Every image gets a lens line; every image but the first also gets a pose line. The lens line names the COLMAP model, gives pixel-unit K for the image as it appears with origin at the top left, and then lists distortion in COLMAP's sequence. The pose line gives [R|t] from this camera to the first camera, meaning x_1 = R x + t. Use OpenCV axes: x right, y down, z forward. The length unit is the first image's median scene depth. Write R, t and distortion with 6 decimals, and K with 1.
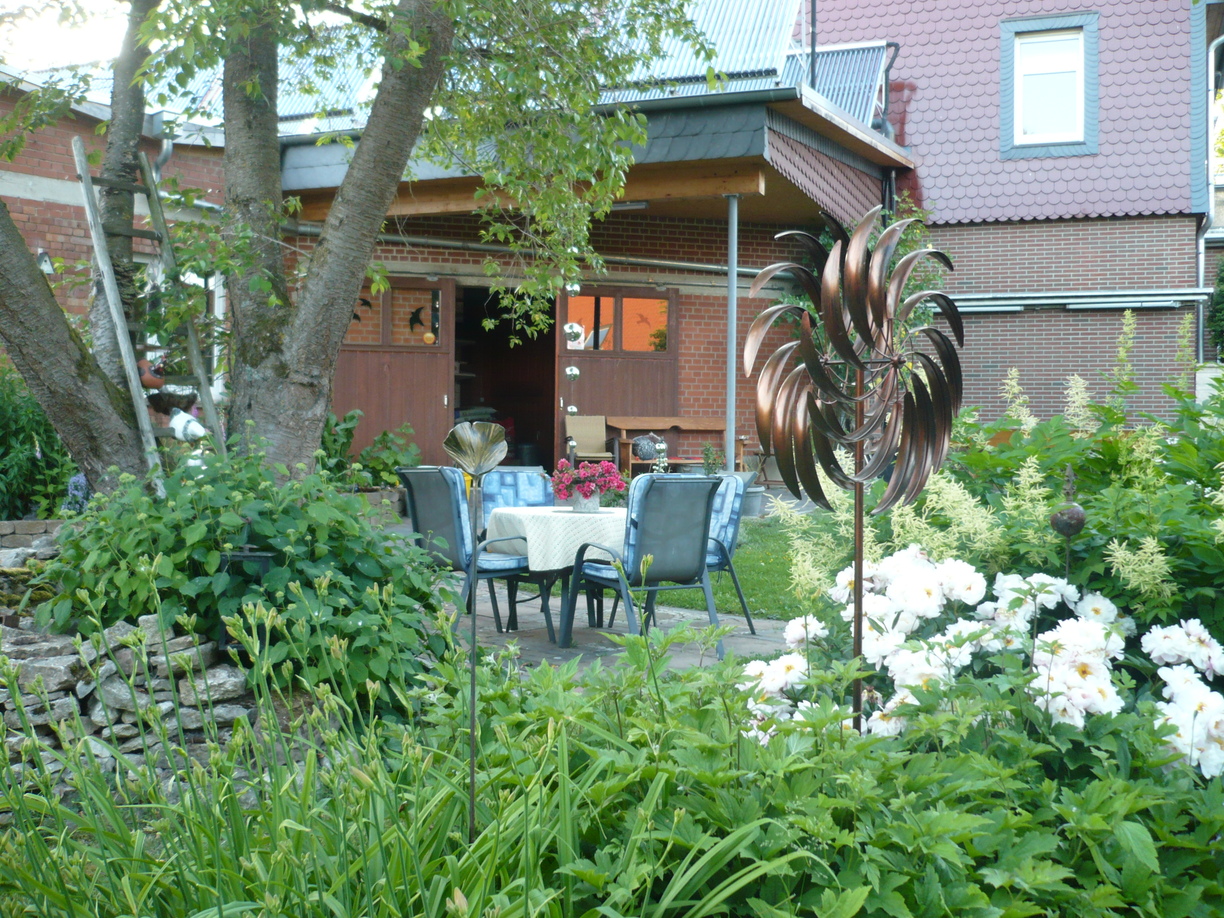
lens RADIAL K [[1281.1, 0, 612.0], [0, 1281.1, 459.0], [0, 0, 1]] dist [-0.106793, 0.061013]
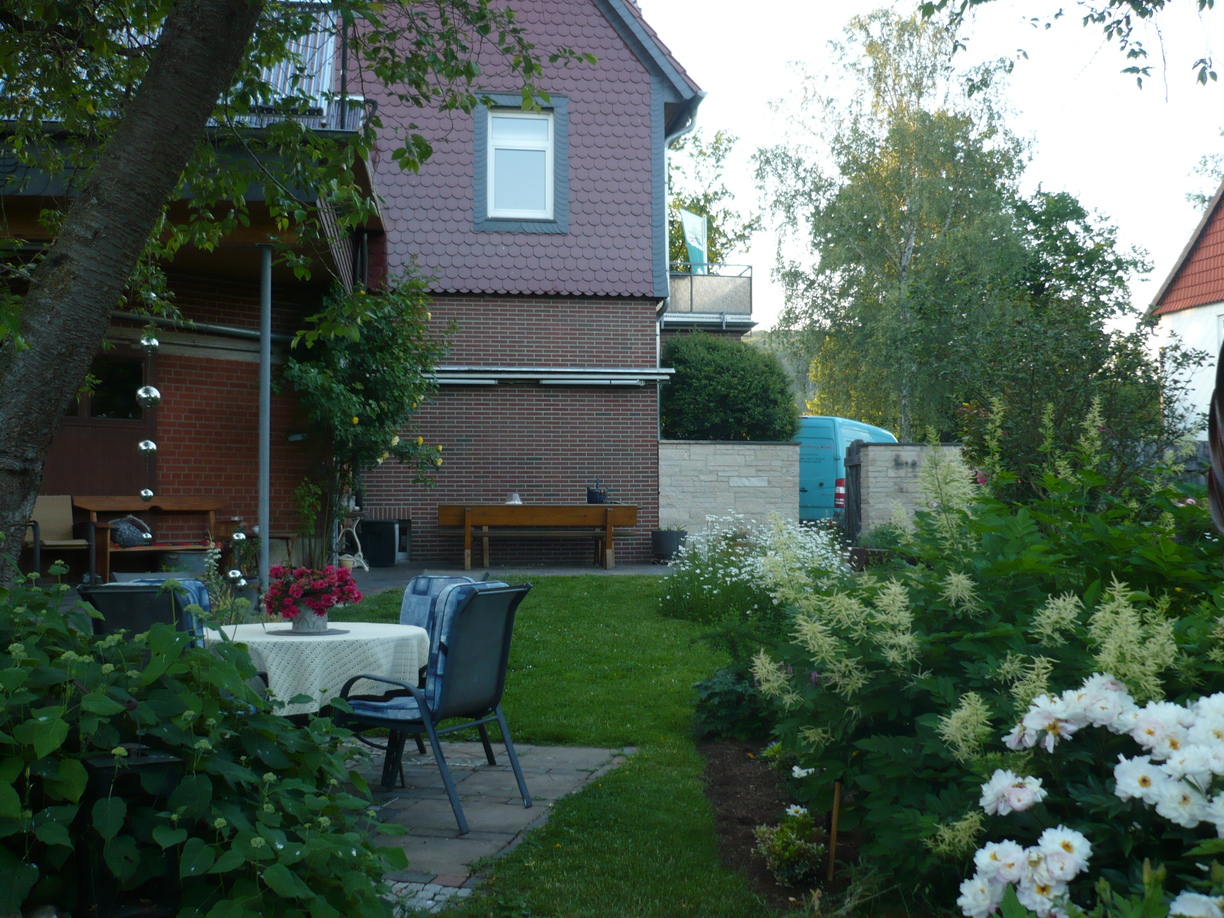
lens RADIAL K [[1281.1, 0, 612.0], [0, 1281.1, 459.0], [0, 0, 1]] dist [-0.106793, 0.061013]
pose [[0.853965, 0.007151, 0.520282, -0.121064], [0.020167, 0.998699, -0.046827, -0.010877], [-0.519940, 0.050481, 0.852710, 0.107364]]
